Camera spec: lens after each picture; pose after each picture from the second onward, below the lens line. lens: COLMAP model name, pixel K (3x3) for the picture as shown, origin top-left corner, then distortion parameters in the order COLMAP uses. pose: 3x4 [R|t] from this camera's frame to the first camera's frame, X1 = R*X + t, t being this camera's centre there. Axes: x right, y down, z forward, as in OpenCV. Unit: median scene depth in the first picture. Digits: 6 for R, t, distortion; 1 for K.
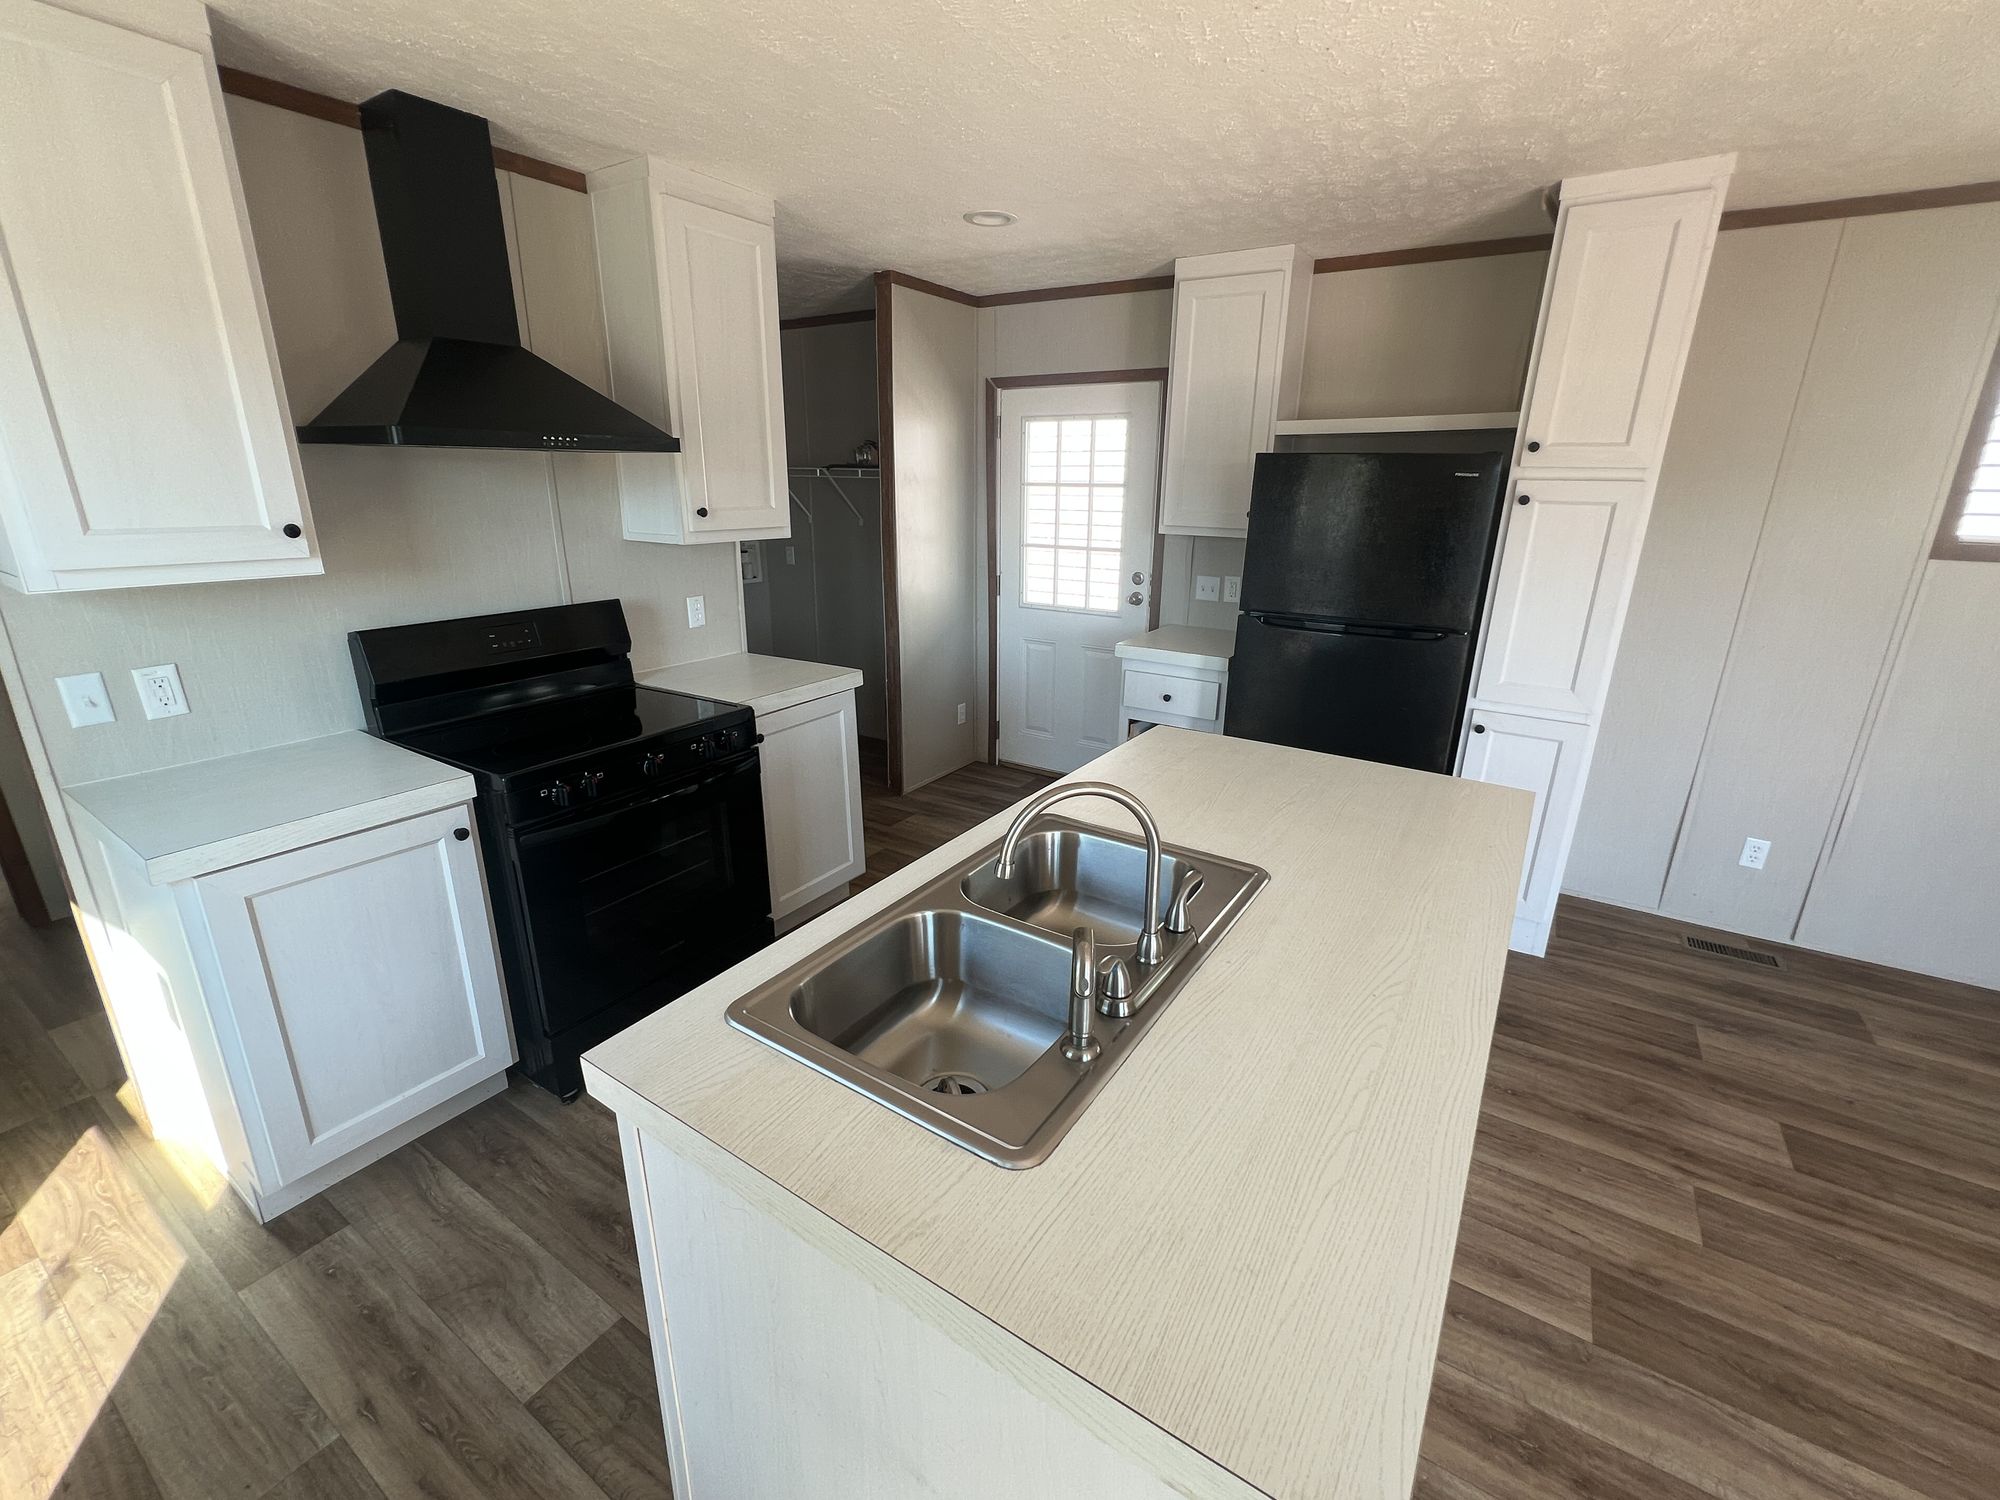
lens RADIAL K [[860.2, 0, 1000.0], [0, 860.2, 750.0], [0, 0, 1]] dist [-0.001141, -0.000306]
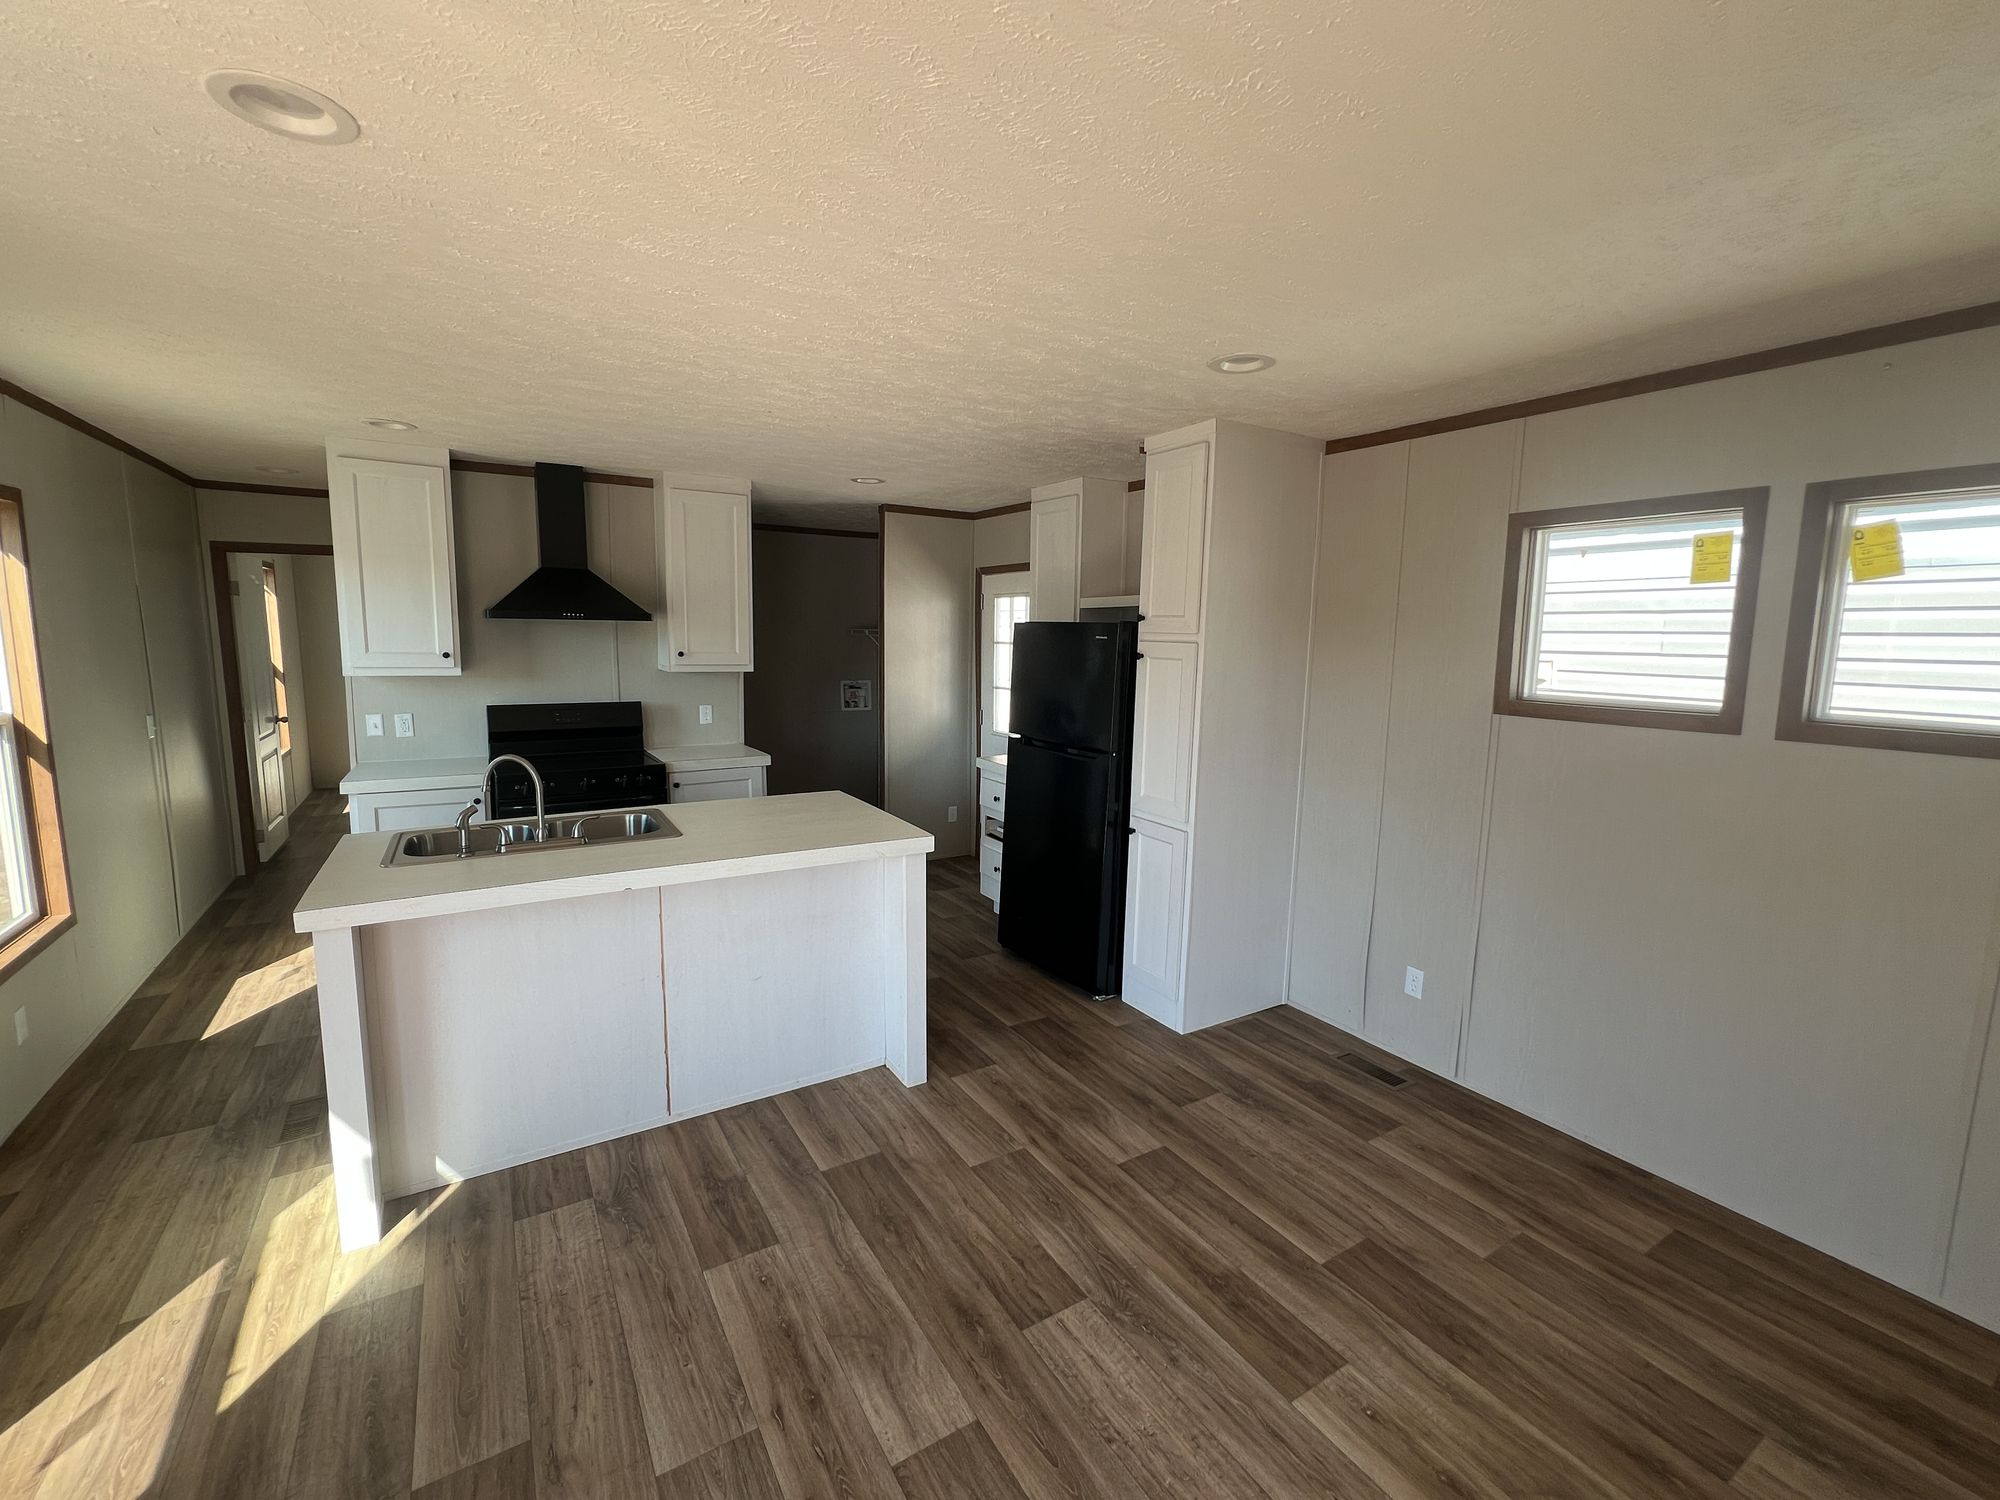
lens RADIAL K [[839.3, 0, 963.2], [0, 839.3, 747.4], [0, 0, 1]] dist [0.001668, 0.000161]
pose [[0.901820, 0.065171, -0.427170, 0.956600], [-0.140518, 0.979062, -0.147285, 0.080186], [0.408627, 0.192850, 0.892095, -0.250260]]
